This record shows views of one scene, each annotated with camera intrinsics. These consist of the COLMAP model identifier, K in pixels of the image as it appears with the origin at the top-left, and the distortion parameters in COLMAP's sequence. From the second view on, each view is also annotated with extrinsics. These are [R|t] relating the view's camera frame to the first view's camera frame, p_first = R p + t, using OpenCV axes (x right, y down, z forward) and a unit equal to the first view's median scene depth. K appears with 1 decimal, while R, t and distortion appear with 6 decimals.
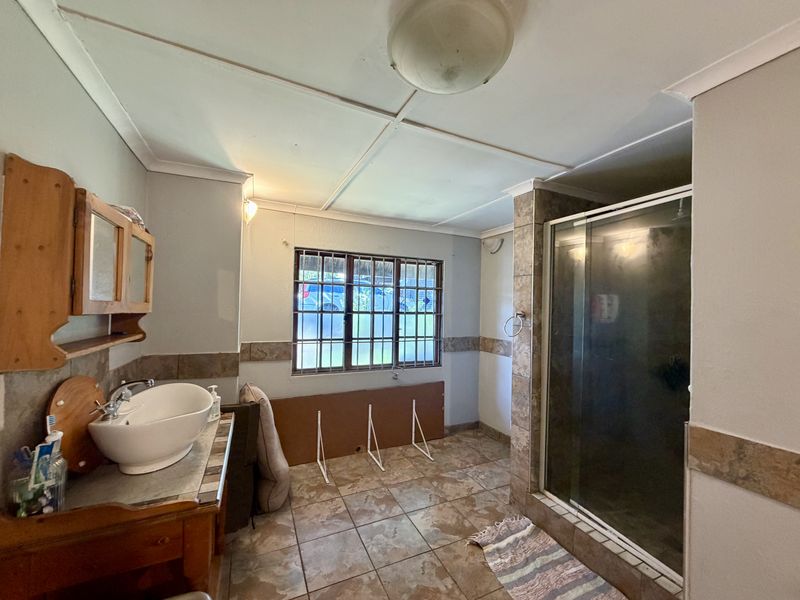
lens RADIAL K [[320.4, 0, 399.8], [0, 320.4, 300.7], [0, 0, 1]] dist [-0.003266, -0.000862]
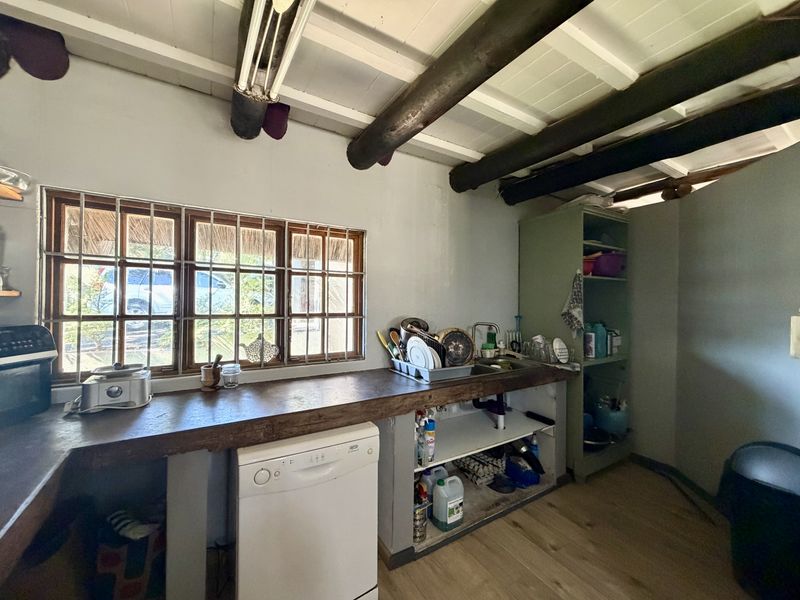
lens RADIAL K [[320.4, 0, 399.8], [0, 320.4, 302.3], [0, 0, 1]] dist [-0.003266, -0.000862]
pose [[0.991533, -0.020879, 0.128163, 0.135237], [0.020887, 0.999781, 0.001287, 0.018346], [-0.128162, 0.001401, 0.991752, 0.417126]]
